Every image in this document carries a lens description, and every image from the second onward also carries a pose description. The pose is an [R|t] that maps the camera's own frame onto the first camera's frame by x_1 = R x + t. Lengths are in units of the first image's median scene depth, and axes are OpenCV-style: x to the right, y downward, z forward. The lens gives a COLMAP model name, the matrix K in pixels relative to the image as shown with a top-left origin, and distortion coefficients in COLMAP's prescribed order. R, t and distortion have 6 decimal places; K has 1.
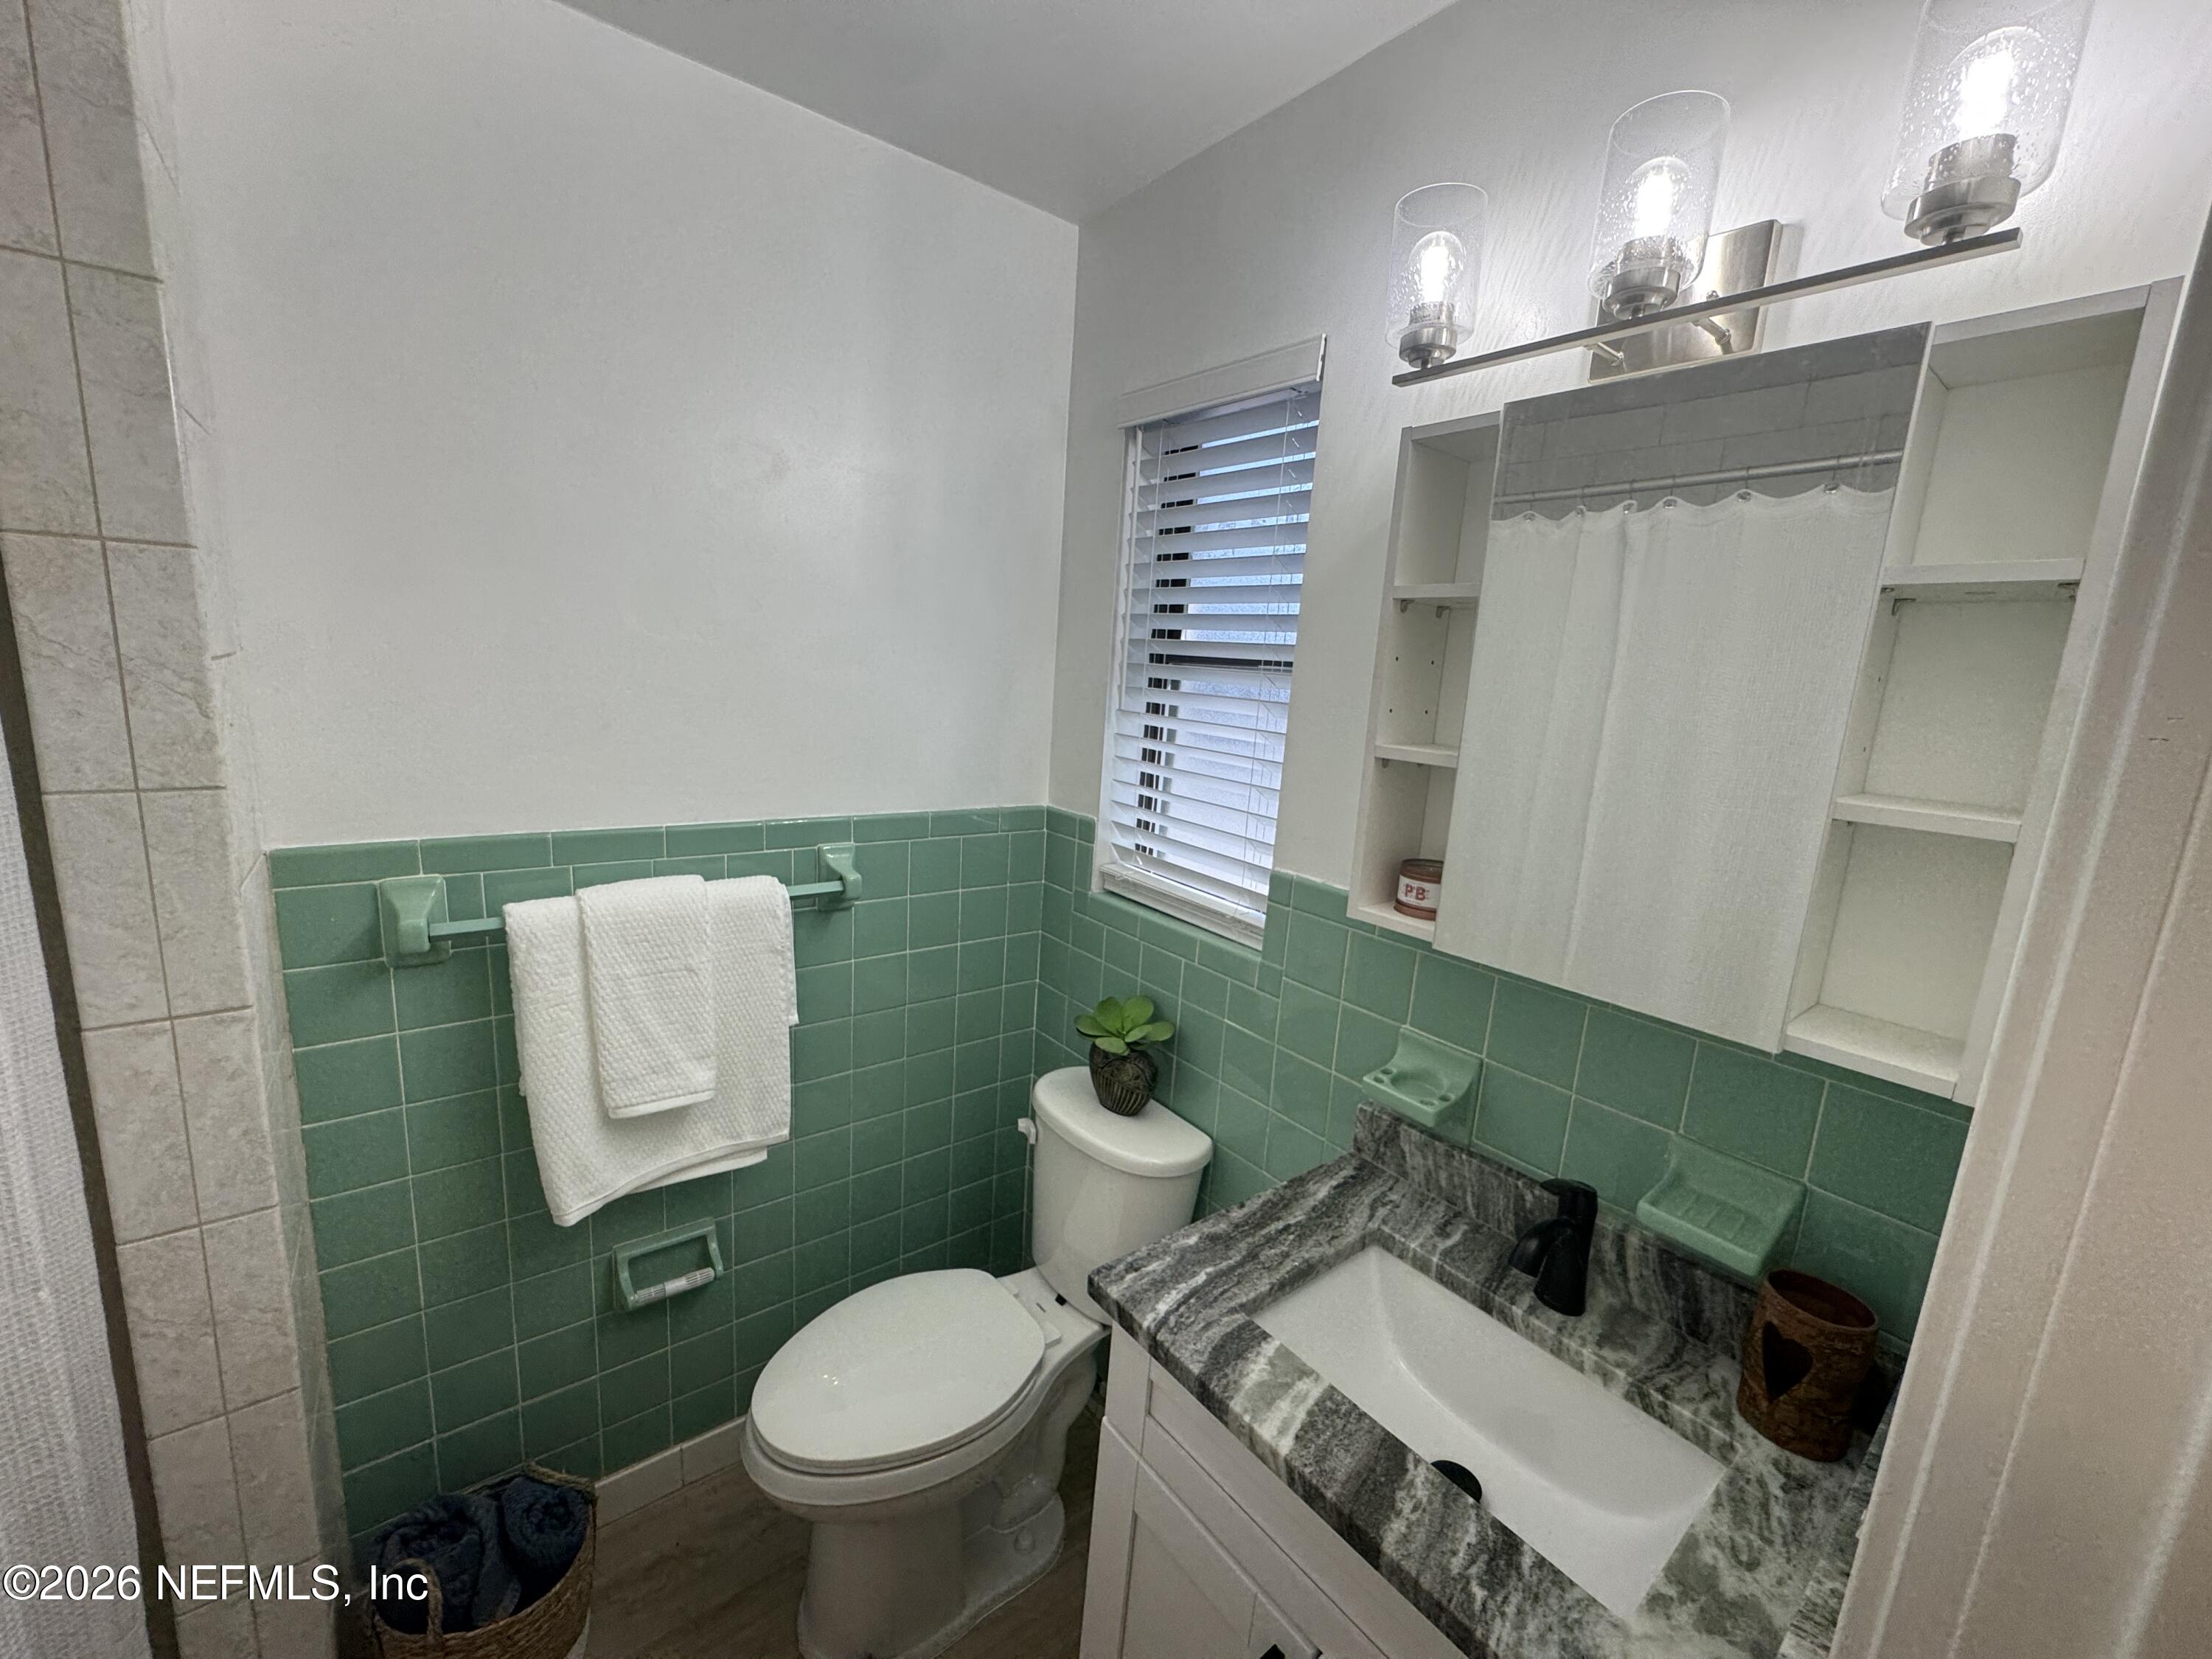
lens RADIAL K [[888.1, 0, 1106.0], [0, 888.1, 829.5], [0, 0, 1]] dist [-0.003070, 0.000093]
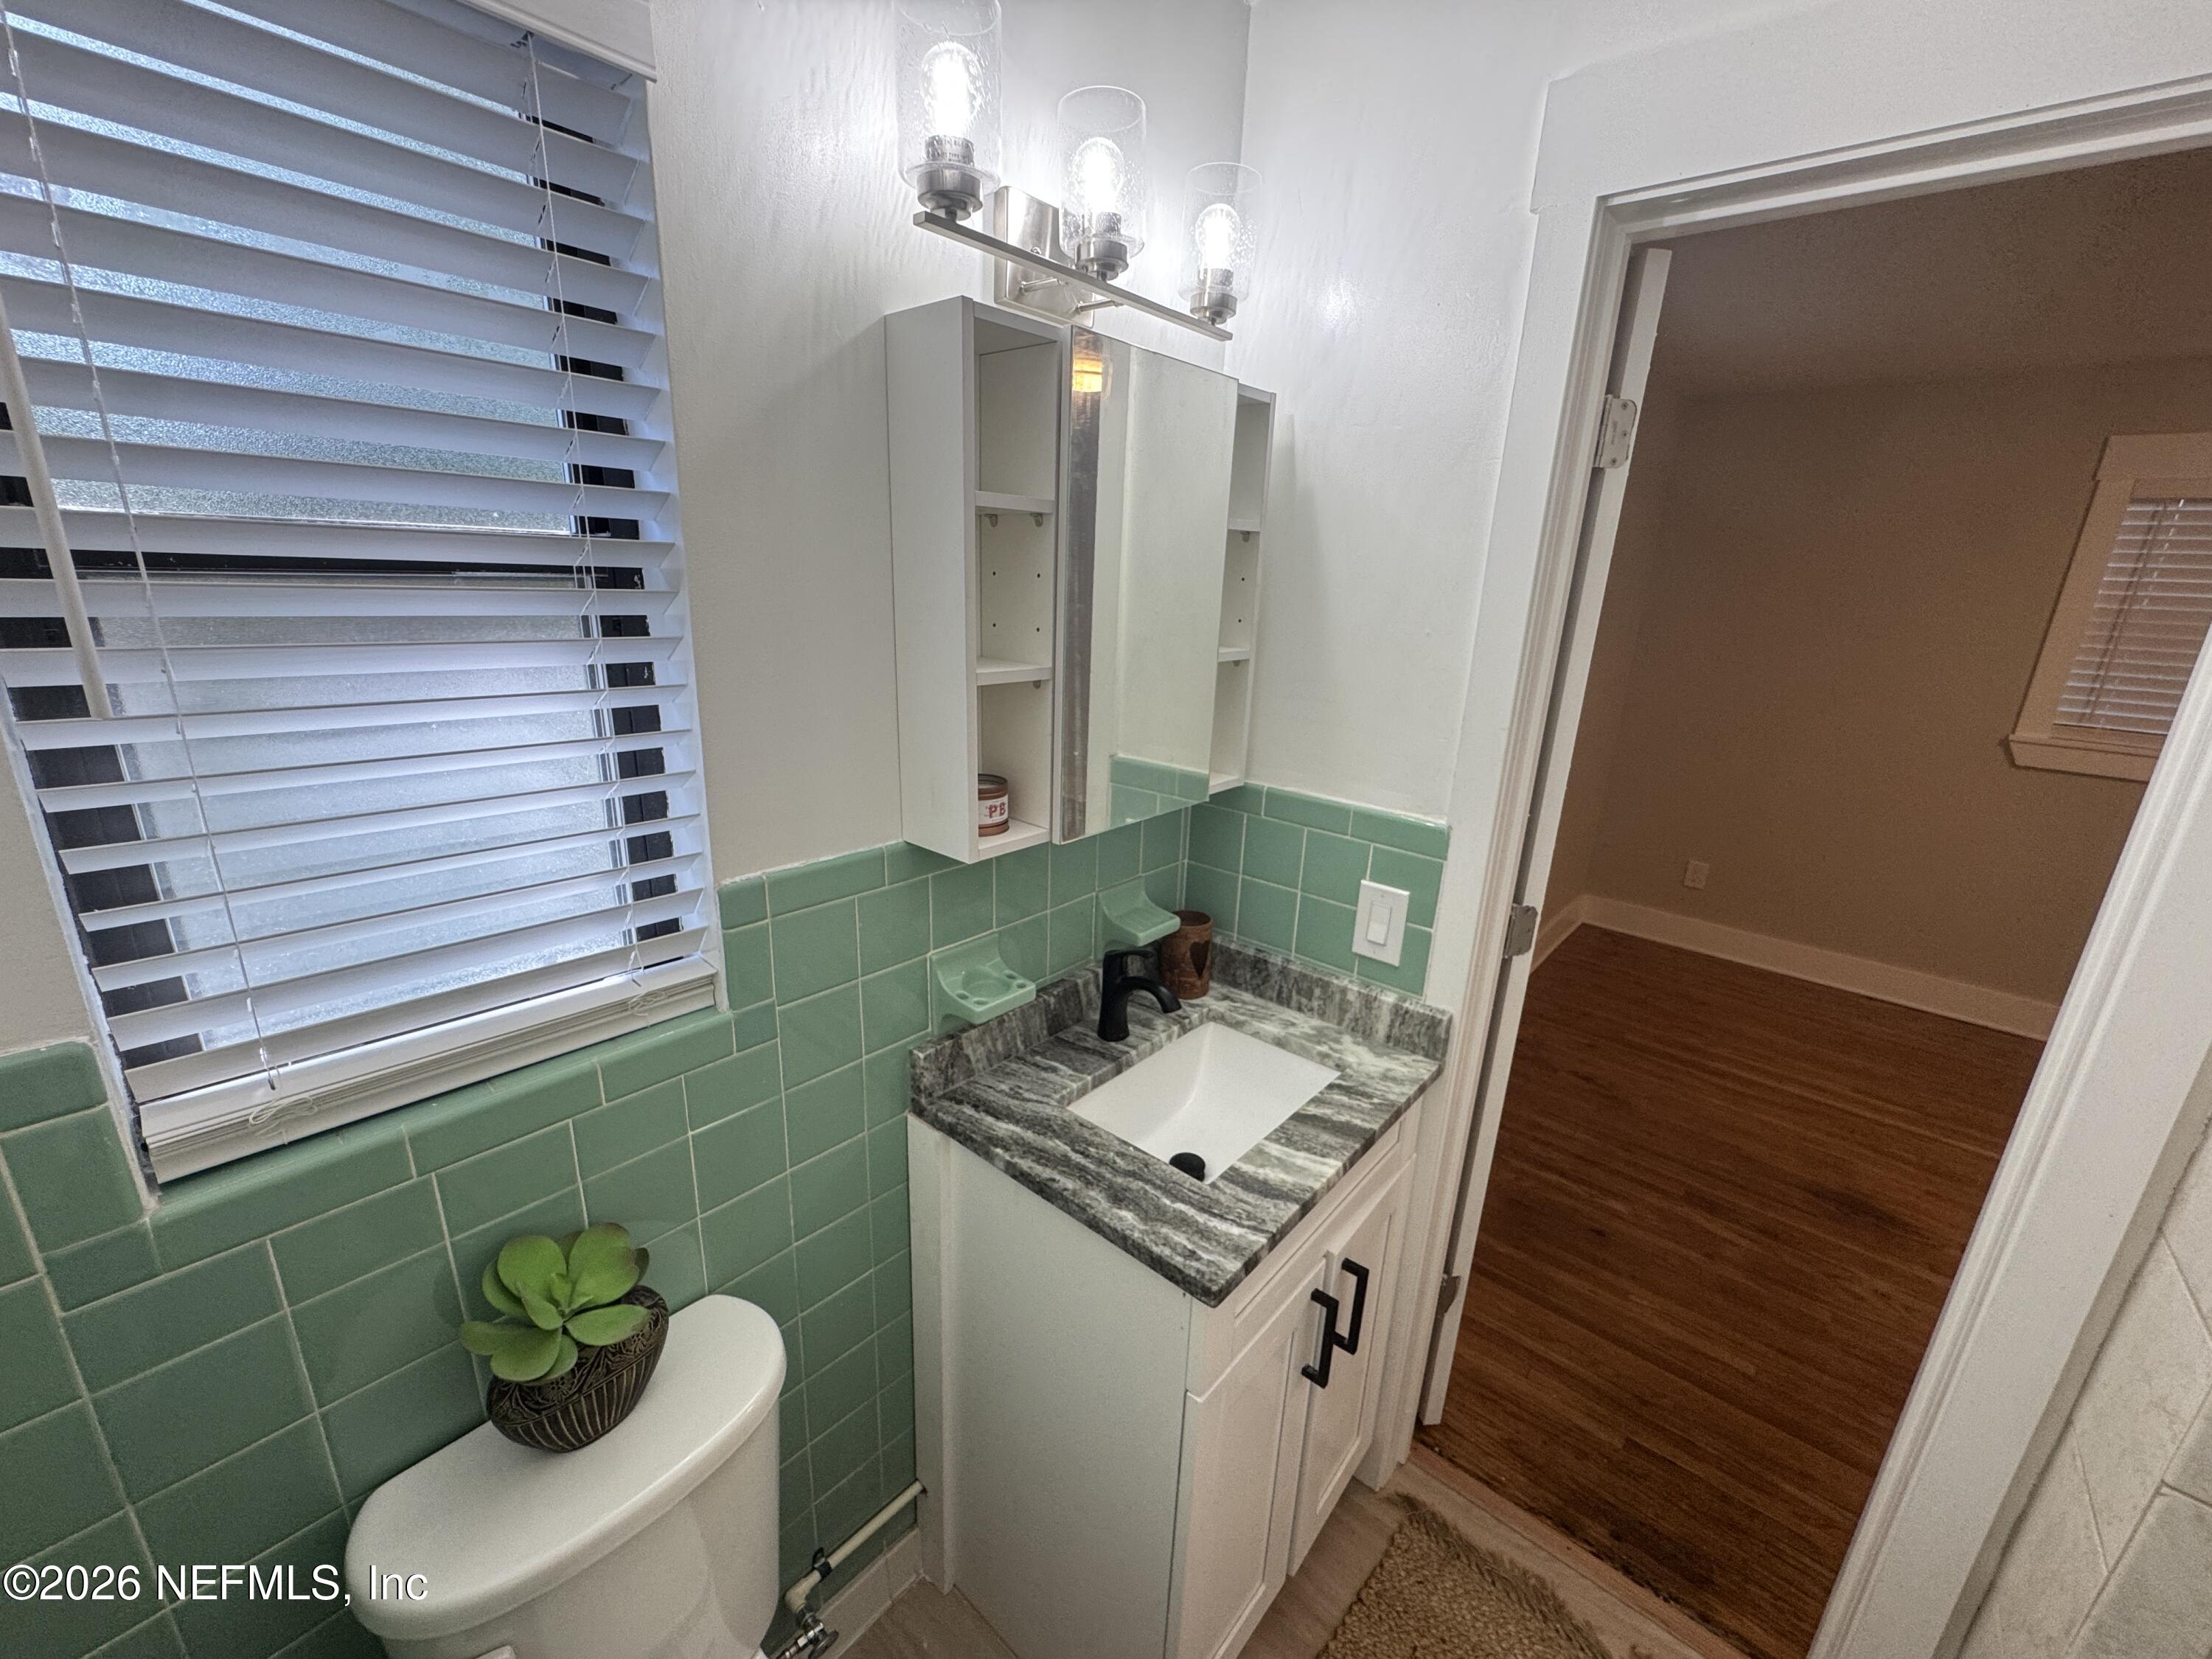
lens RADIAL K [[888.1, 0, 1106.0], [0, 888.1, 829.5], [0, 0, 1]] dist [-0.003070, 0.000093]
pose [[-0.177899, -0.348081, 0.920430, -0.647951], [0.130545, 0.918735, 0.372672, -0.285407], [-0.975351, 0.186455, -0.118002, 1.073001]]
